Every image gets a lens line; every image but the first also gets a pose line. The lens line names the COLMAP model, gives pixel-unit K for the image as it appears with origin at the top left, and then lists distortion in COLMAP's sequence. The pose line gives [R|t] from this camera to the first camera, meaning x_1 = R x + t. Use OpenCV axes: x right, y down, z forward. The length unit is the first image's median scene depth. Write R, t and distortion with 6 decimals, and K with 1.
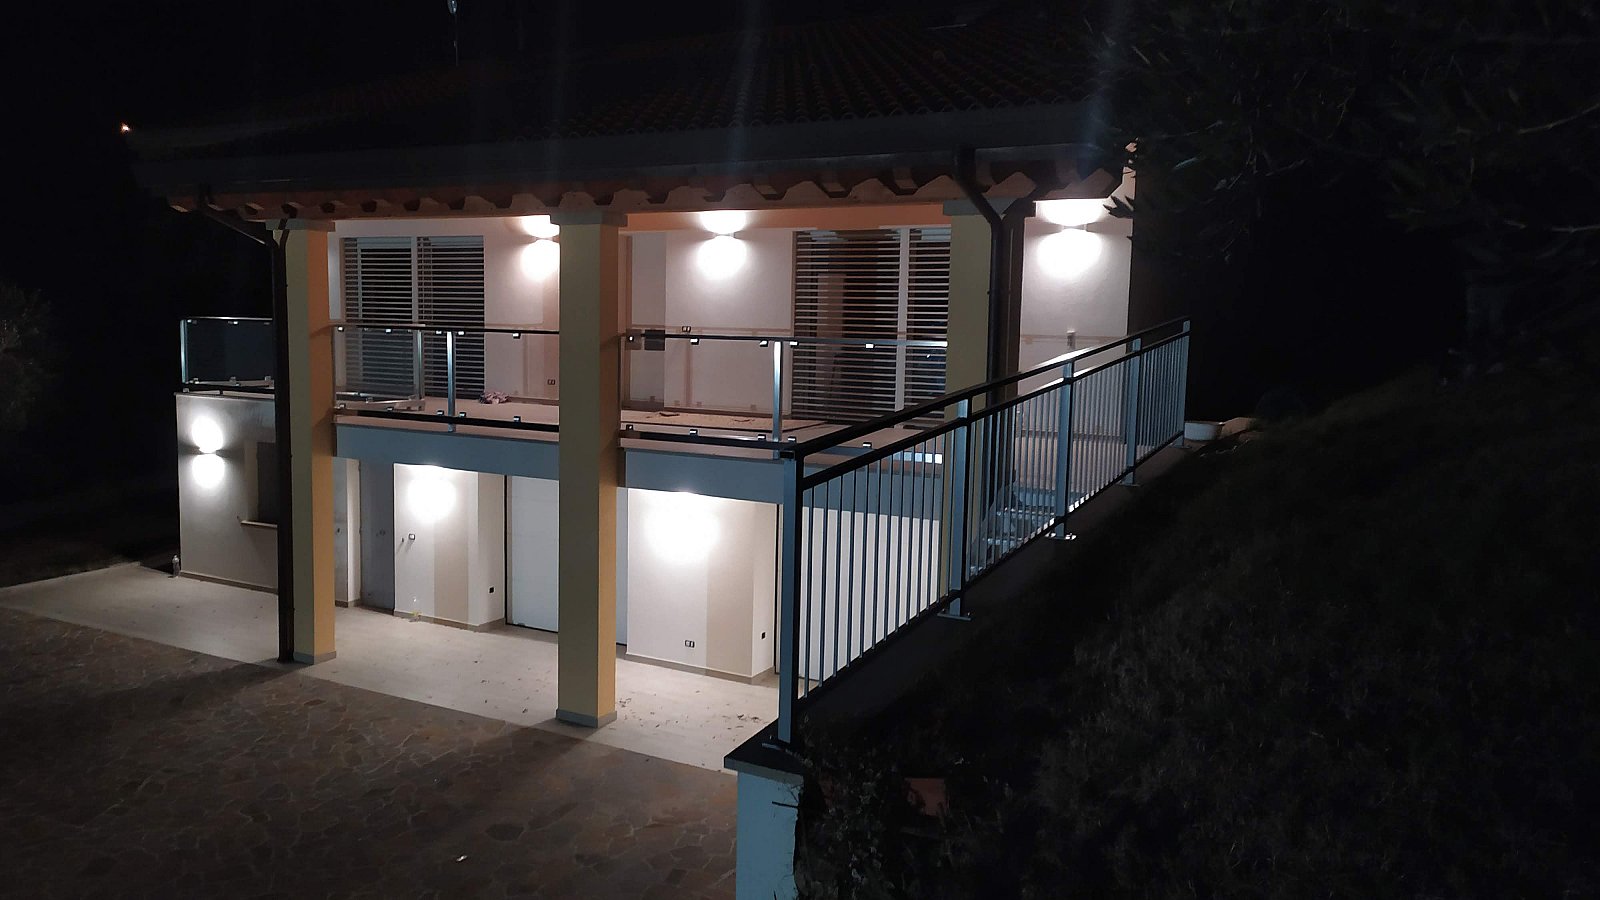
lens RADIAL K [[1213.7, 0, 802.8], [0, 1213.7, 454.0], [0, 0, 1]] dist [0.041460, -0.003915]
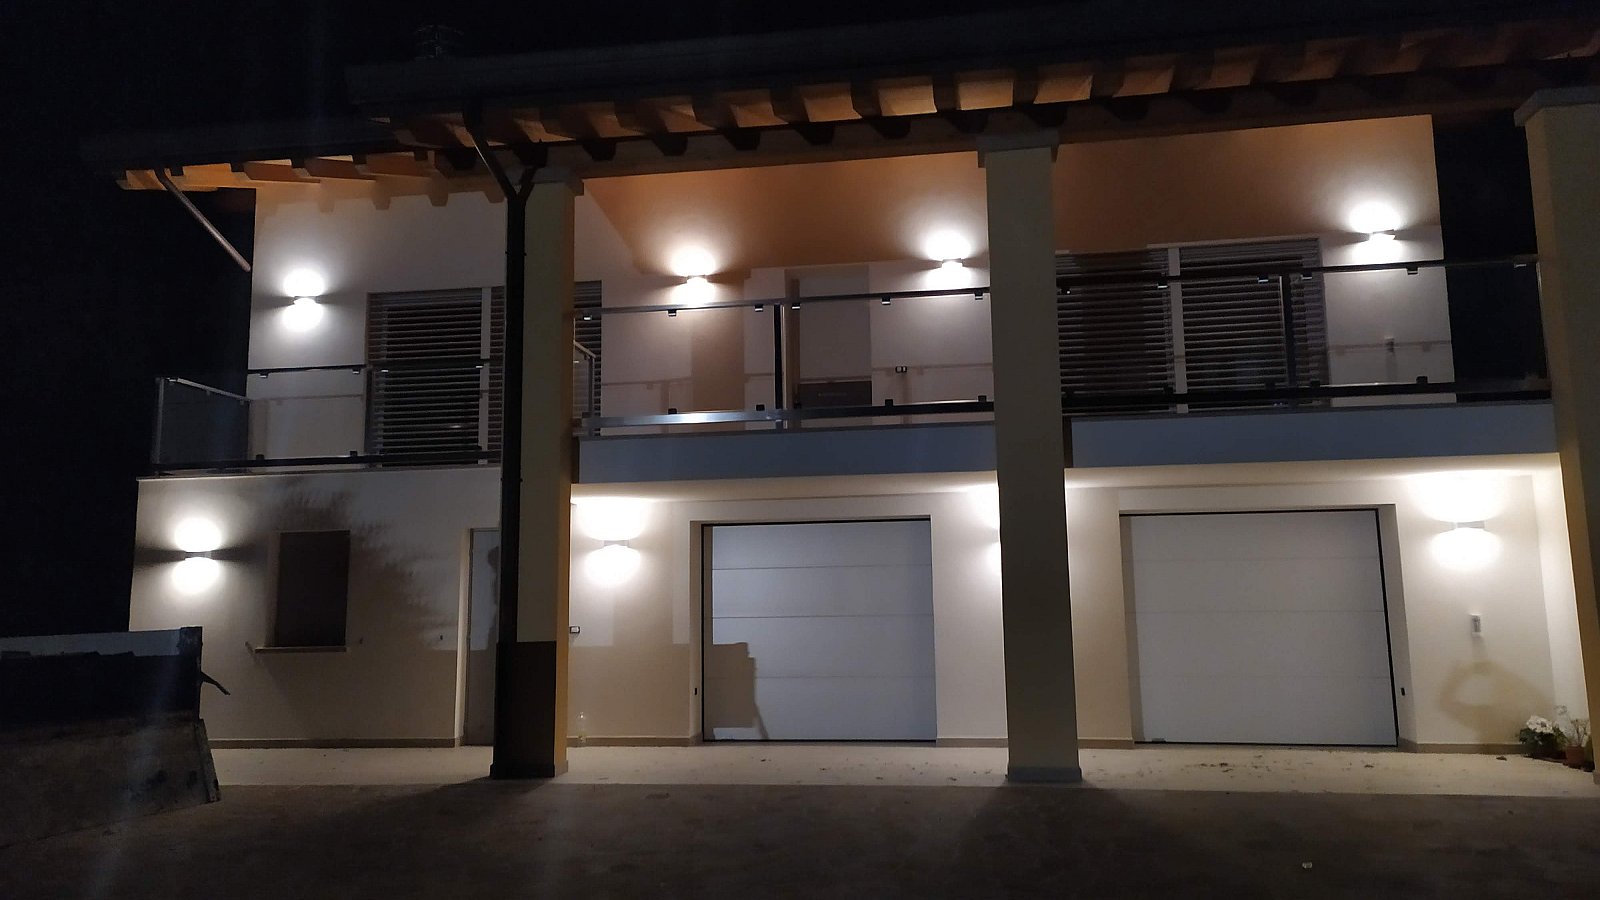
lens RADIAL K [[1170.4, 0, 797.1], [0, 1170.4, 449.0], [0, 0, 1]] dist [0.035438, 0.000524]
pose [[0.935841, 0.010271, 0.352273, -0.522334], [0.072627, 0.972499, -0.221295, 0.150255], [-0.344858, 0.232681, 0.909358, 0.316201]]
